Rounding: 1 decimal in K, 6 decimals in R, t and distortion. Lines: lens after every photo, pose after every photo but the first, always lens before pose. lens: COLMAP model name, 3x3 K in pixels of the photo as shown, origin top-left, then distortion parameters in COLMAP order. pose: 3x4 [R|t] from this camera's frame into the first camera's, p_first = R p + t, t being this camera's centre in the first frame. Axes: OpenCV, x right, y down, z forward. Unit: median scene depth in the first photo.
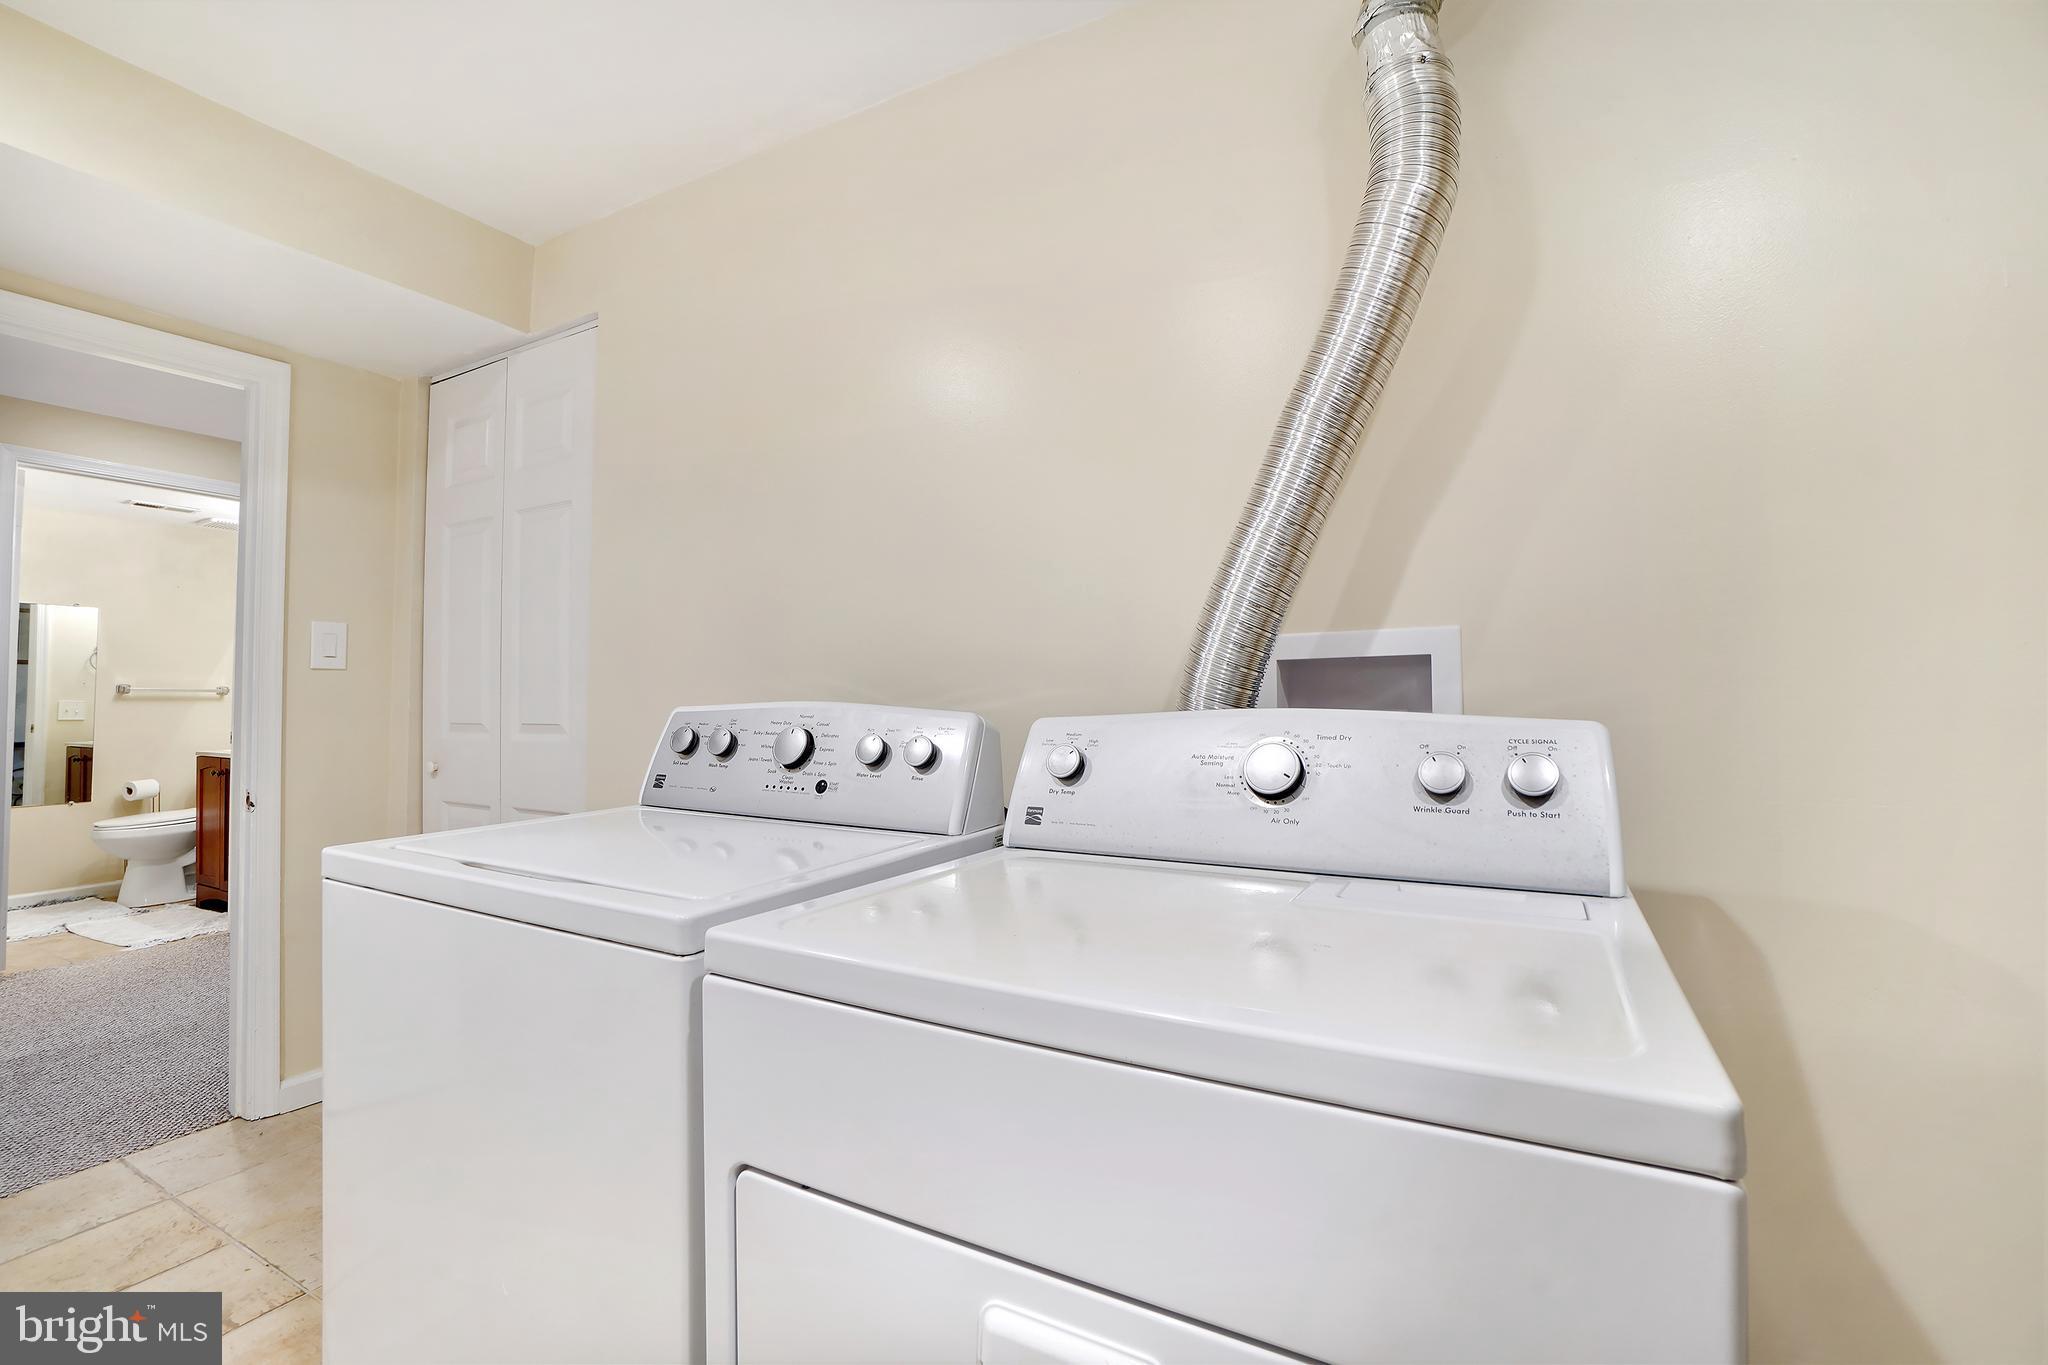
lens RADIAL K [[927.1, 0, 1018.4], [0, 927.1, 676.7], [0, 0, 1]] dist [-0.002416, -0.000599]
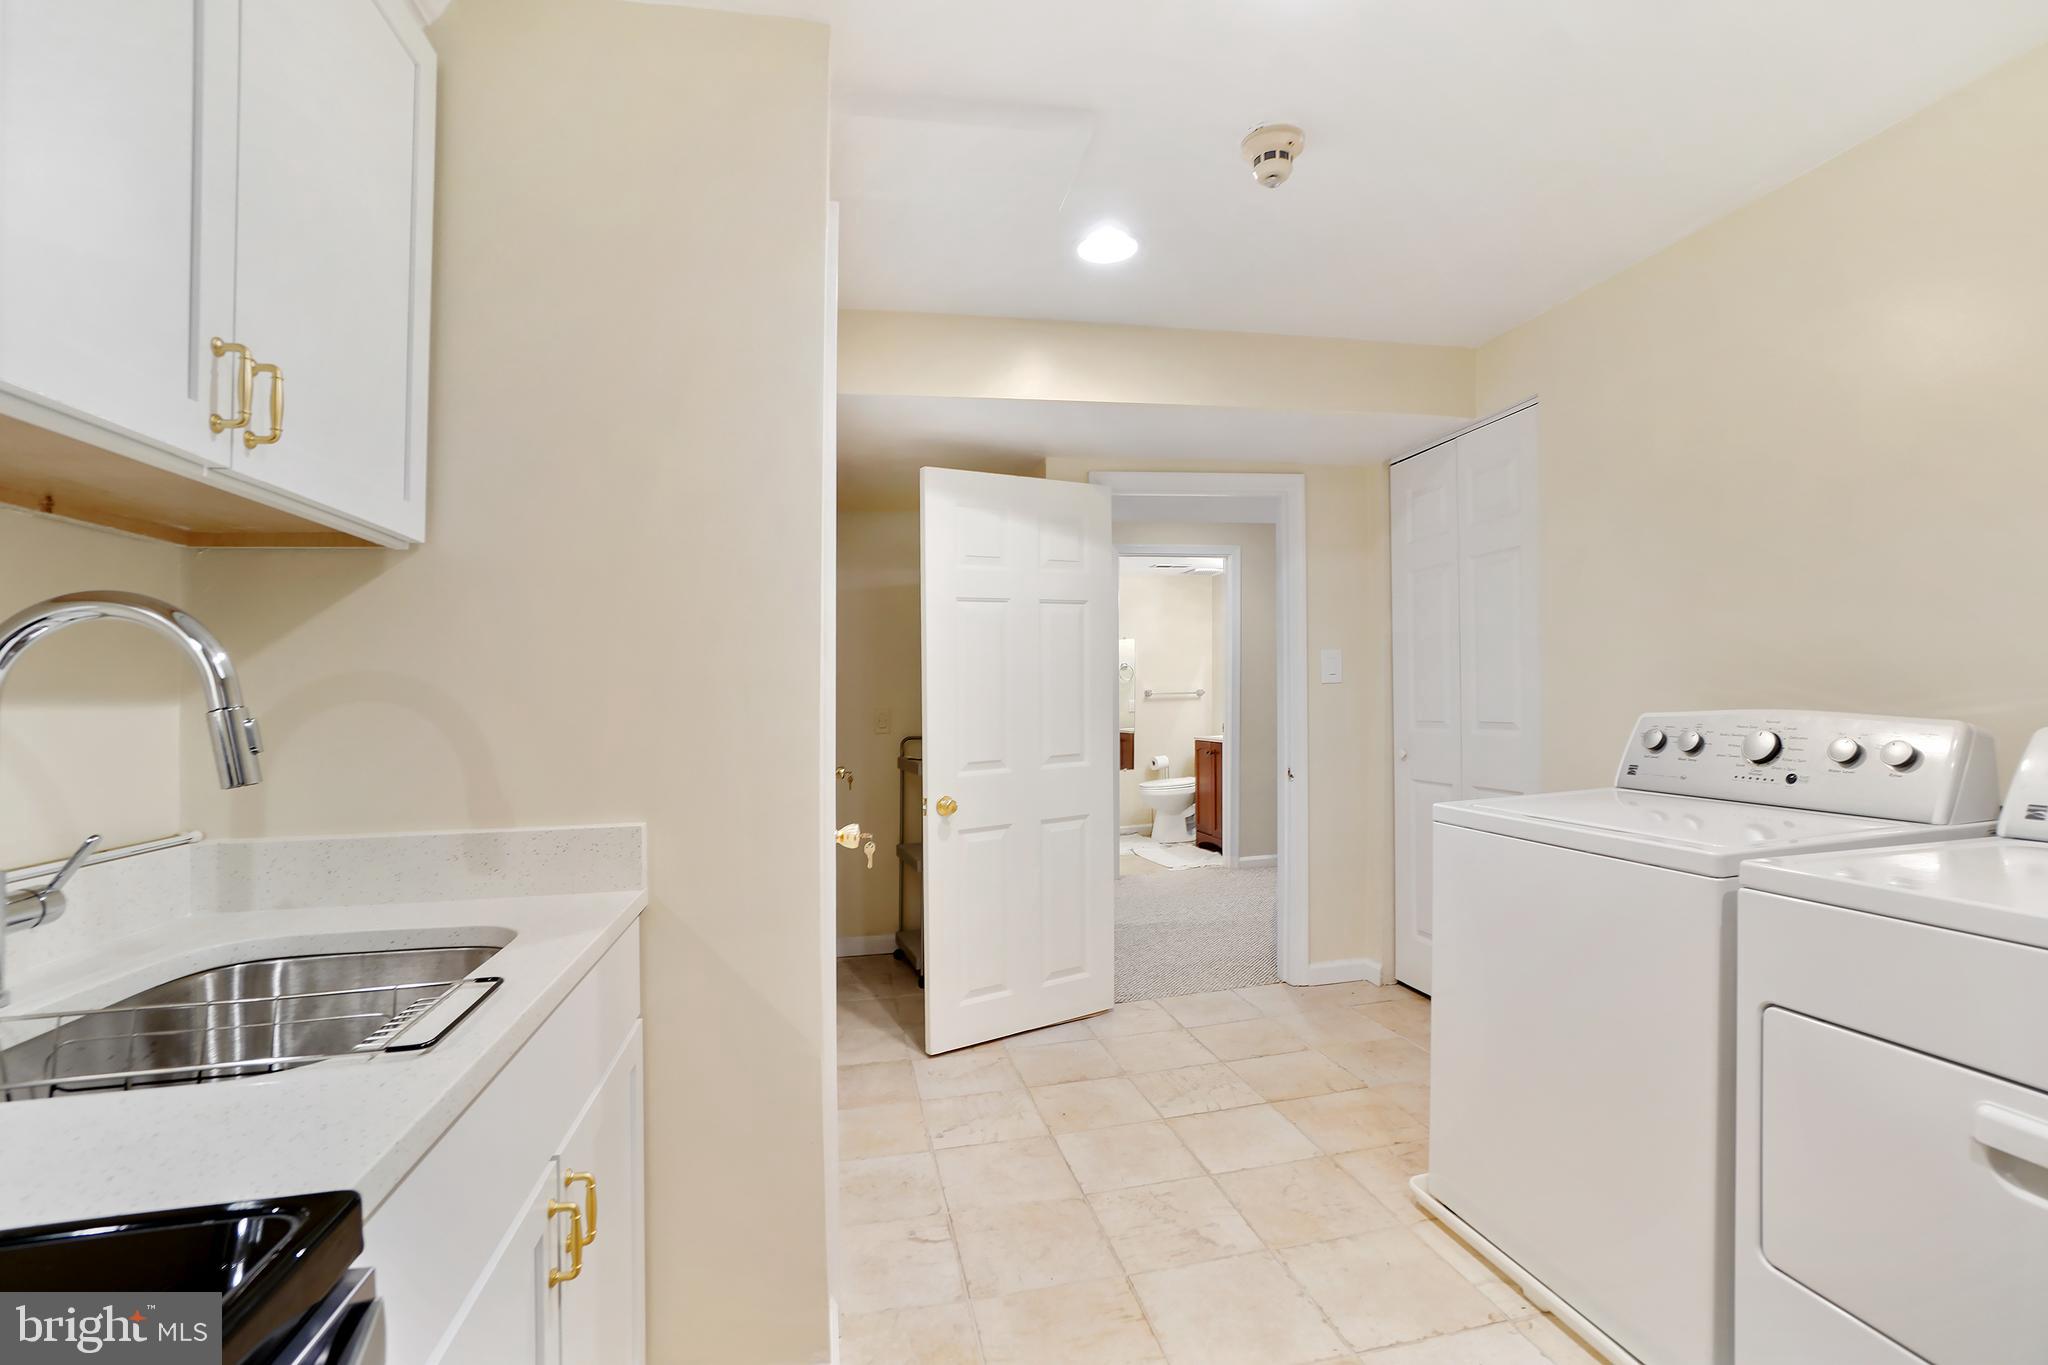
lens RADIAL K [[933.3, 0, 1030.6], [0, 933.3, 724.2], [0, 0, 1]] dist [-0.065027, 0.026880]
pose [[0.665538, 0.001471, -0.746363, 0.012404], [0.047159, 0.997917, 0.044019, -0.052565], [0.744873, -0.064494, 0.664082, -0.522437]]
